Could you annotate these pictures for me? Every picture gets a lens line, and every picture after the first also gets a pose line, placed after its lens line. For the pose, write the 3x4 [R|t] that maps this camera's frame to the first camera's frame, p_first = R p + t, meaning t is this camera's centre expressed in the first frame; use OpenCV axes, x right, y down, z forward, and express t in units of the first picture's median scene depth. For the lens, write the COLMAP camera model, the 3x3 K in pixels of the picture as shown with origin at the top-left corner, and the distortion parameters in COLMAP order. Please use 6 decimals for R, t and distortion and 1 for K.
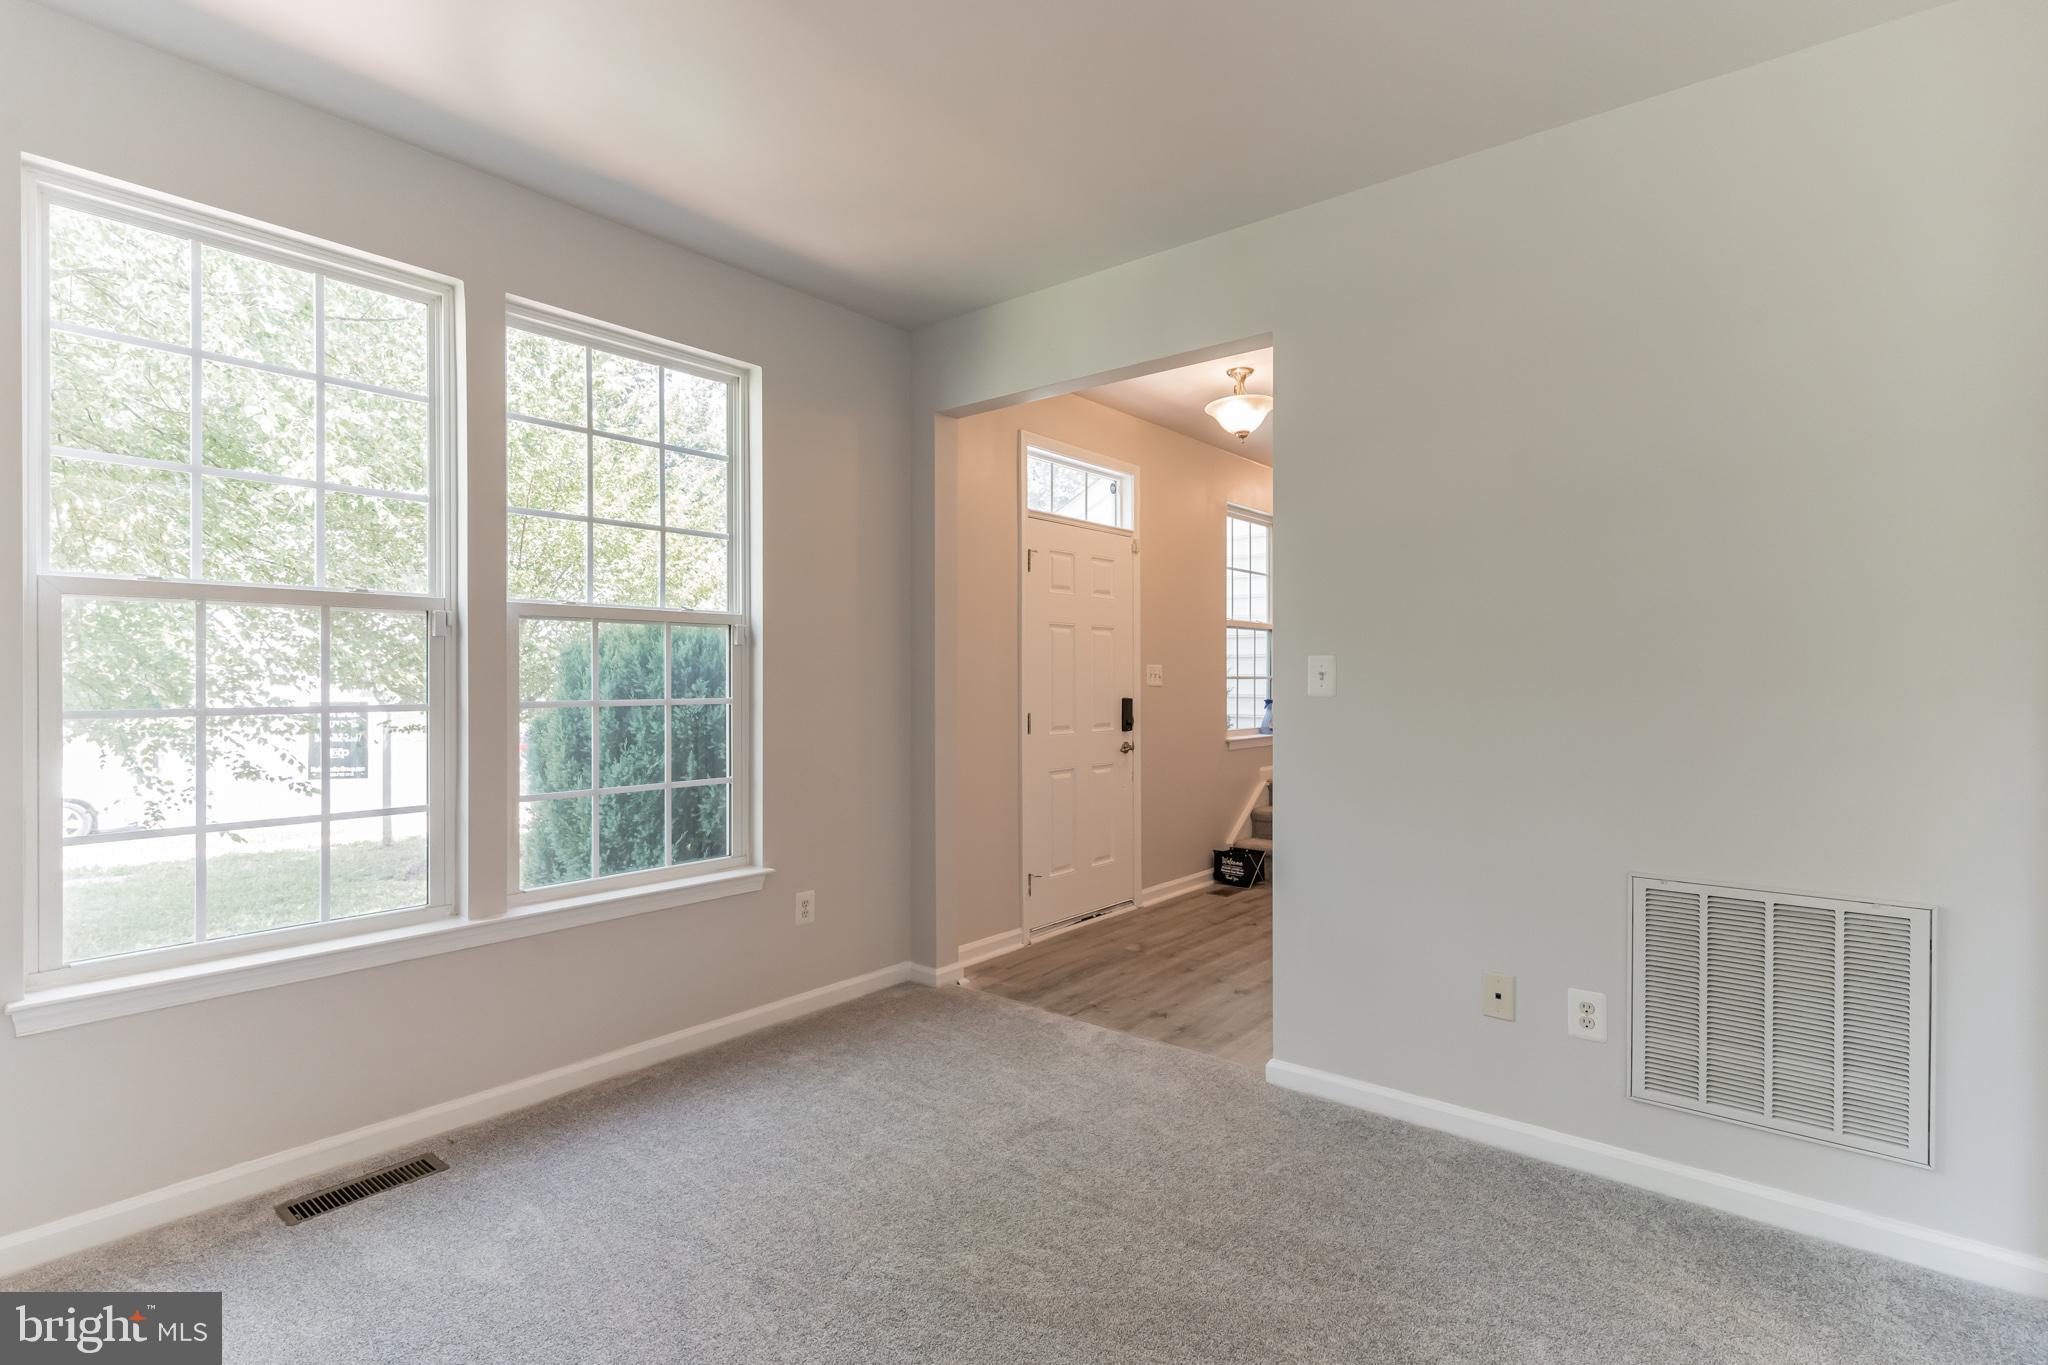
lens RADIAL K [[998.4, 0, 1033.1], [0, 998.4, 677.2], [0, 0, 1]] dist [0.002786, 0.000464]
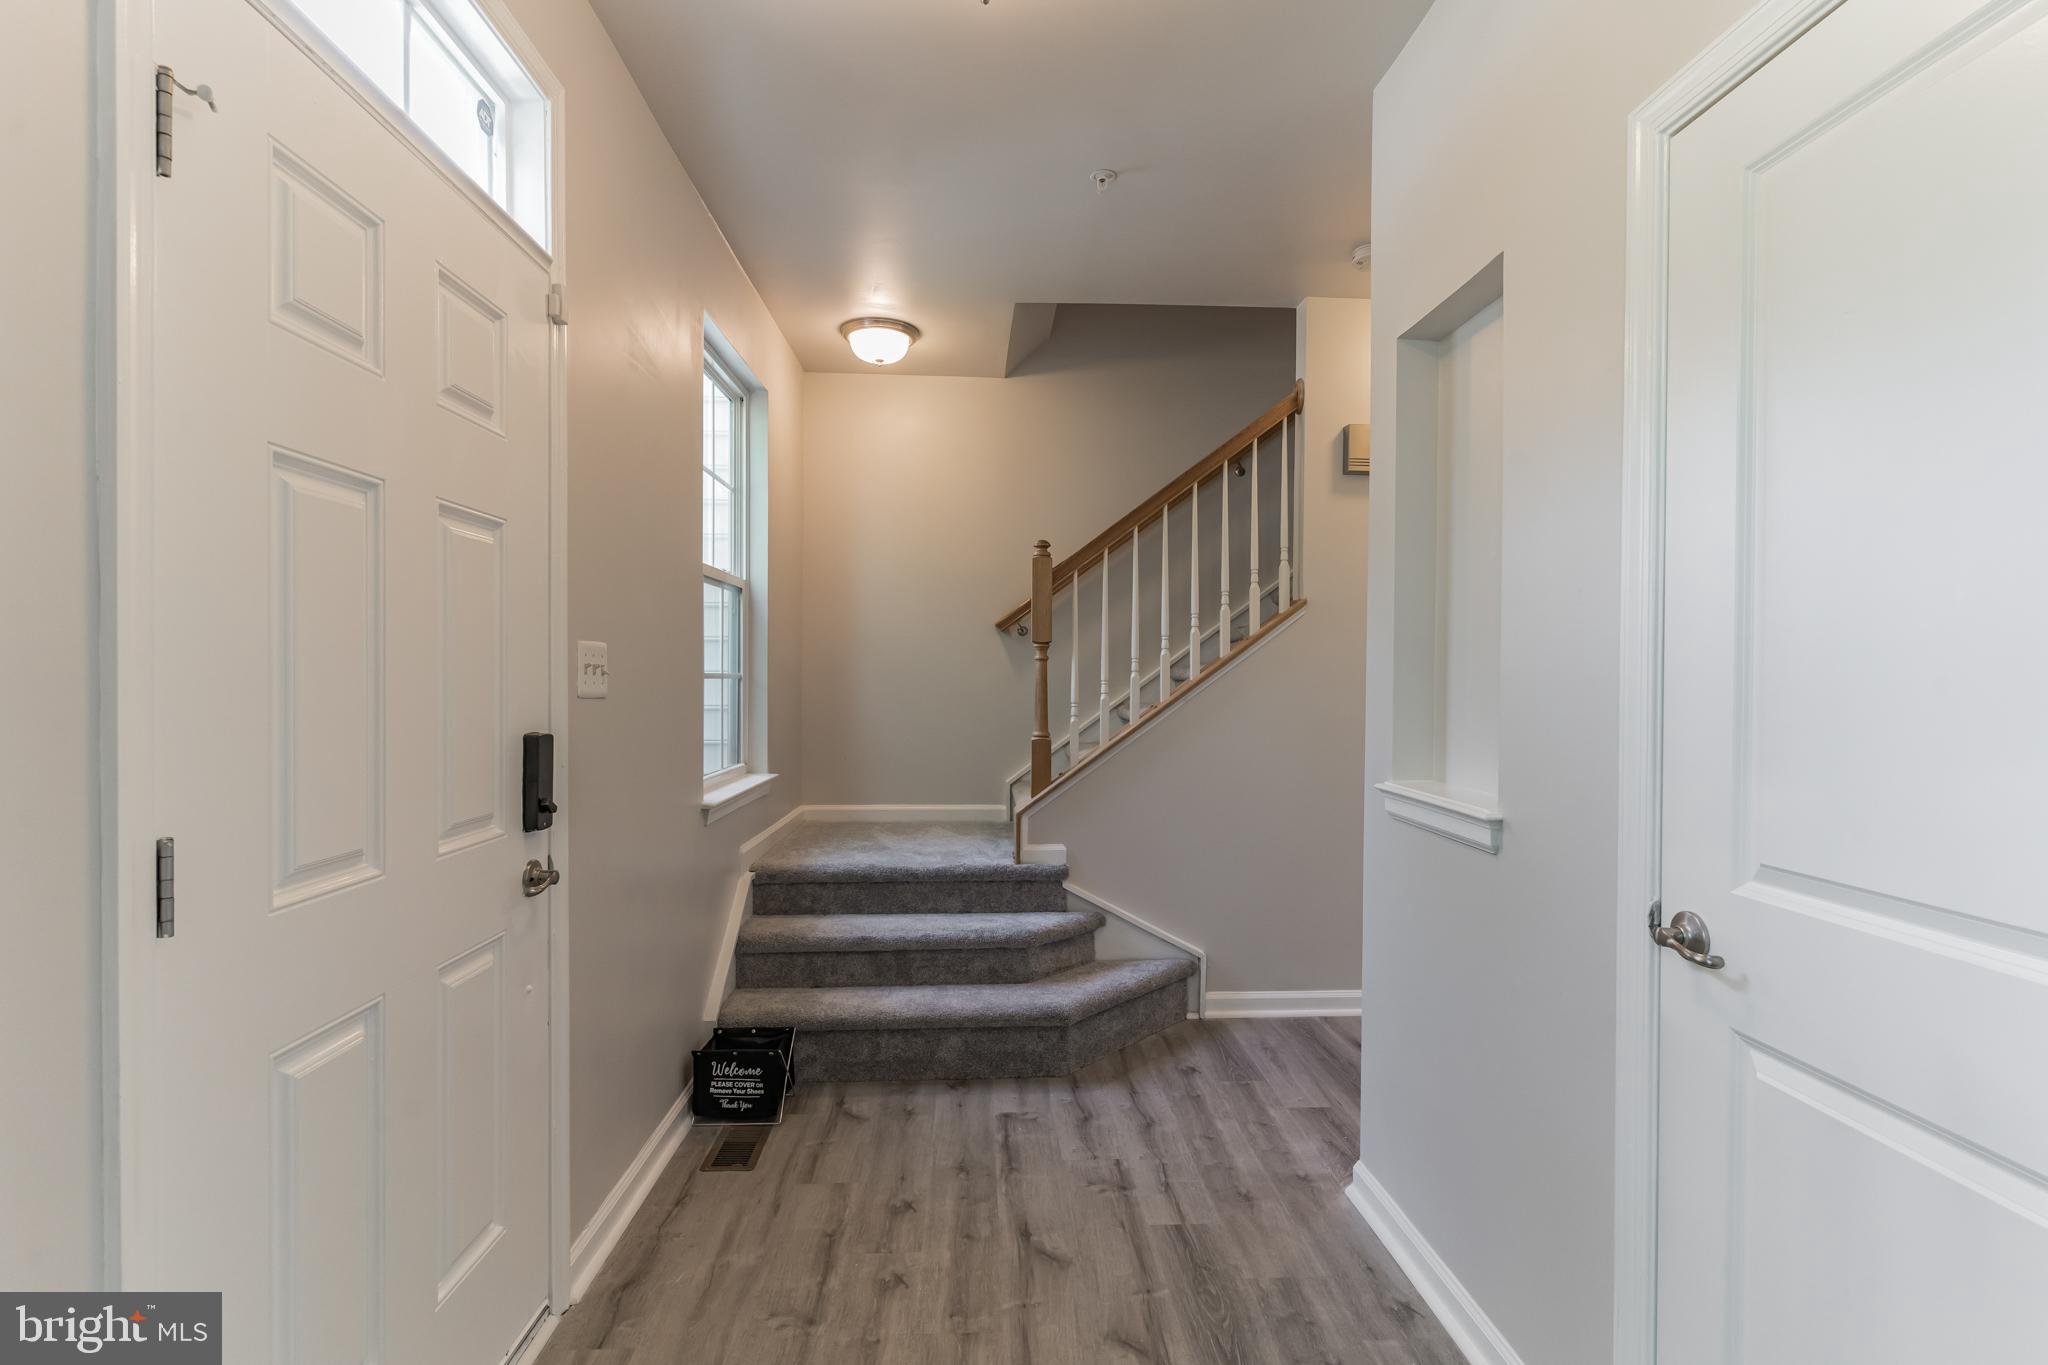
lens RADIAL K [[998.4, 0, 1033.1], [0, 998.4, 677.2], [0, 0, 1]] dist [0.002786, 0.000464]
pose [[0.749562, -0.003862, 0.661923, -0.005457], [0.003518, 0.999992, 0.001851, 0.001226], [-0.661925, 0.000941, 0.749569, 0.622476]]
